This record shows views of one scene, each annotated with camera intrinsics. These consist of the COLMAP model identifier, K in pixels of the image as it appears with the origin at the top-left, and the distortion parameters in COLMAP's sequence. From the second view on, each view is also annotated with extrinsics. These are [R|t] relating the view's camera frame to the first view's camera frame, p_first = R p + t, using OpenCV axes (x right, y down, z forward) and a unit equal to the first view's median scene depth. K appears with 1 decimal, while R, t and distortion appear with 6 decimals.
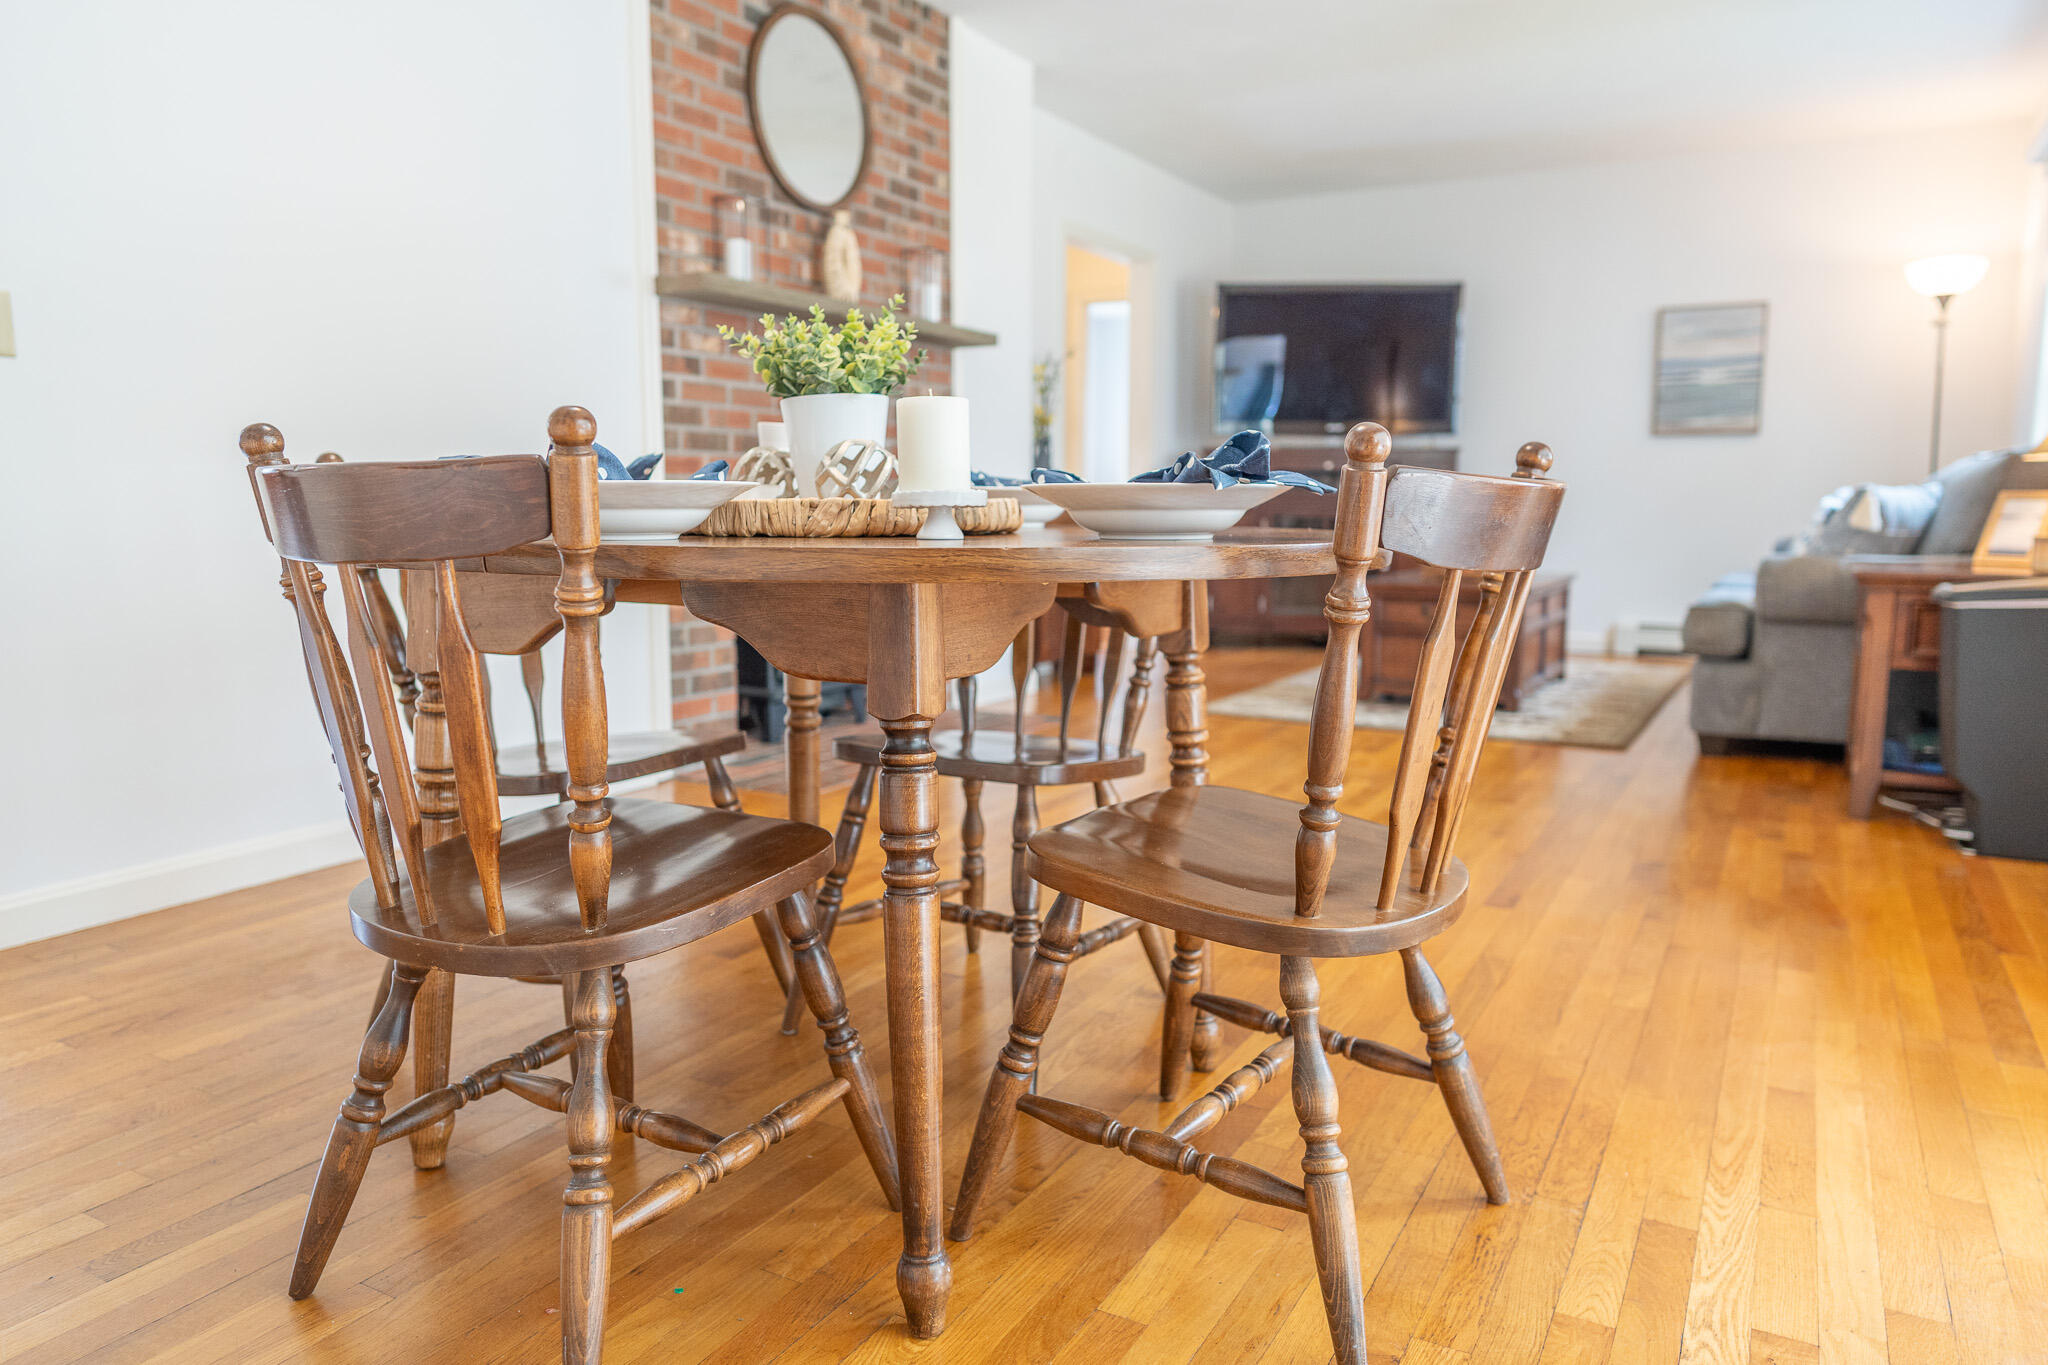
lens RADIAL K [[1362.7, 0, 1012.4], [0, 1362.7, 667.6], [0, 0, 1]] dist [-0.003595, 0.006539]
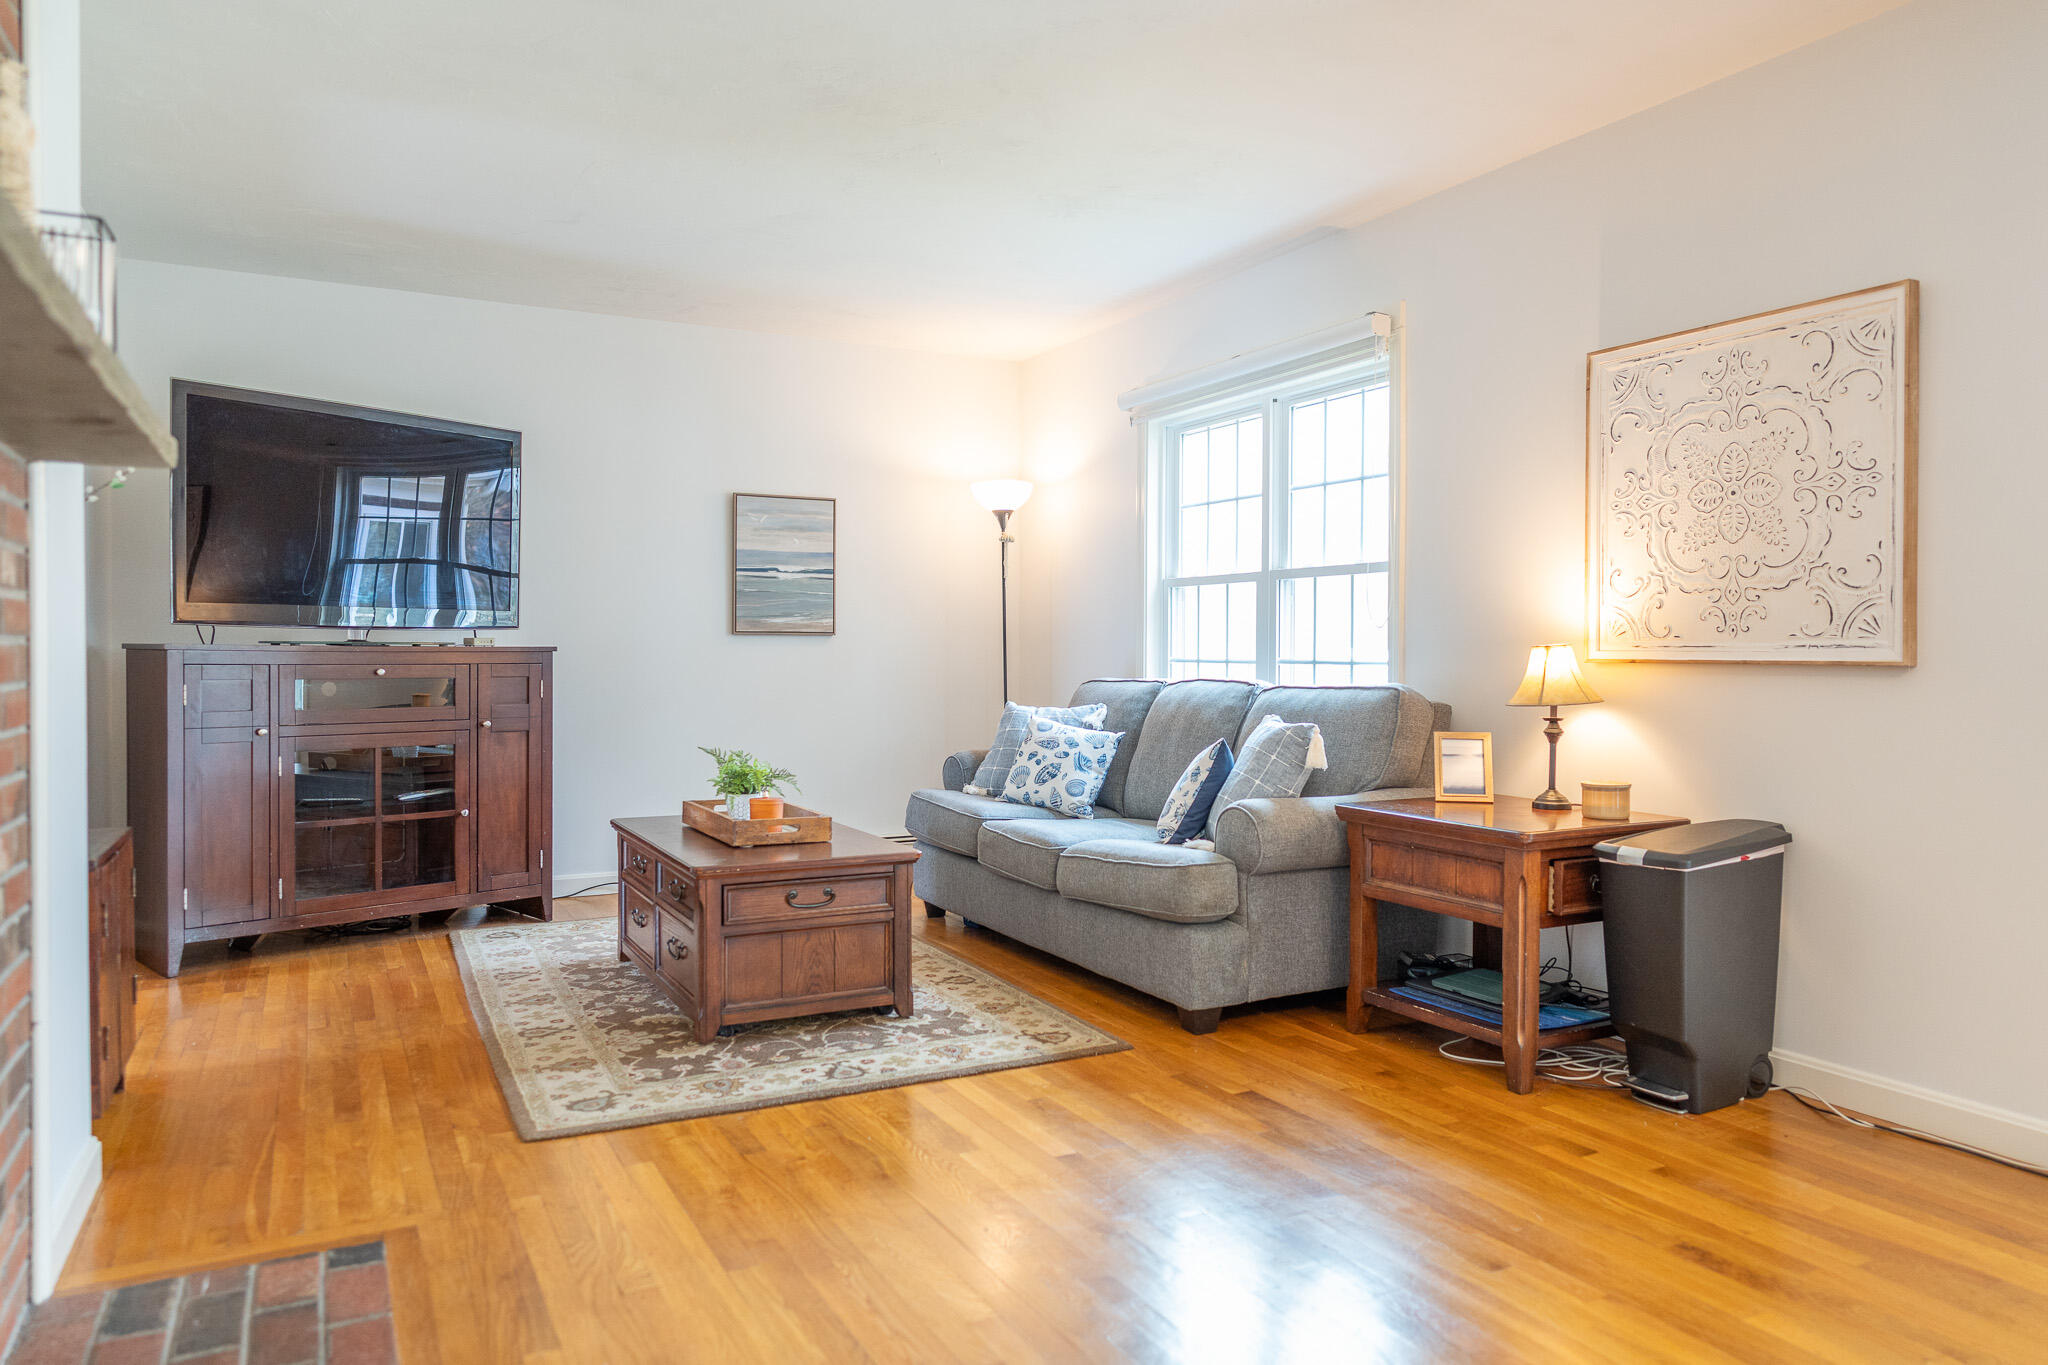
lens RADIAL K [[1362.7, 0, 1039.9], [0, 1362.7, 673.7], [0, 0, 1]] dist [-0.003595, 0.006539]
pose [[0.521049, -0.015530, 0.853385, -0.247990], [0.103966, 0.993544, -0.045397, -0.121865], [-0.847171, 0.112377, 0.519300, 0.547485]]
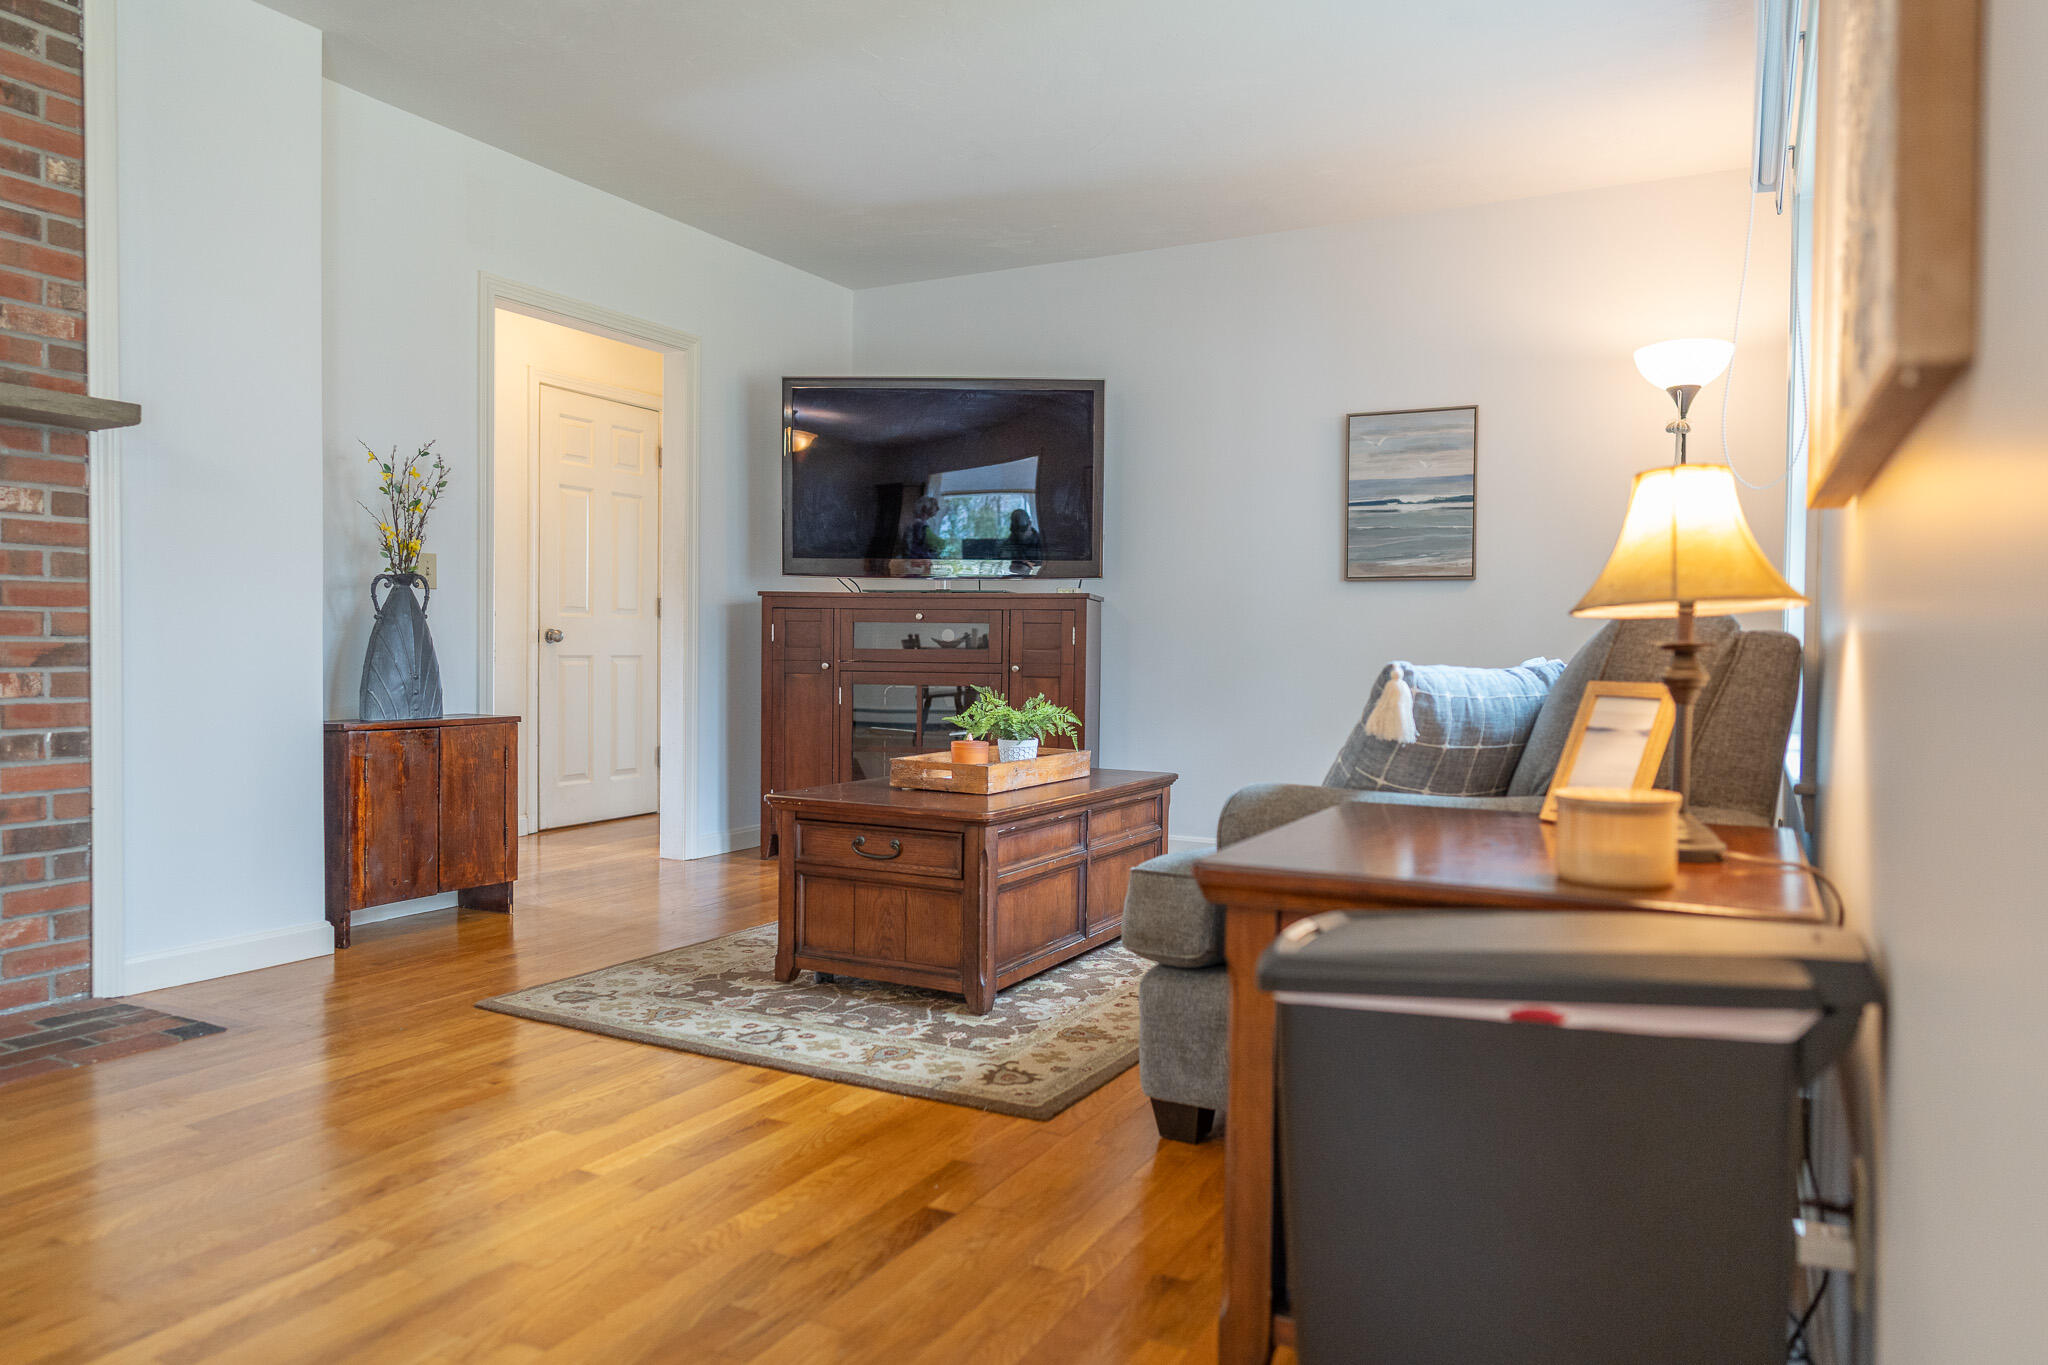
lens RADIAL K [[1362.7, 0, 1034.0], [0, 1362.7, 678.4], [0, 0, 1]] dist [-0.003595, 0.006539]
pose [[0.999306, 0.006255, 0.036721, 0.390513], [-0.002565, 0.995014, -0.099701, -0.060997], [-0.037161, 0.099537, 0.994340, 0.387490]]
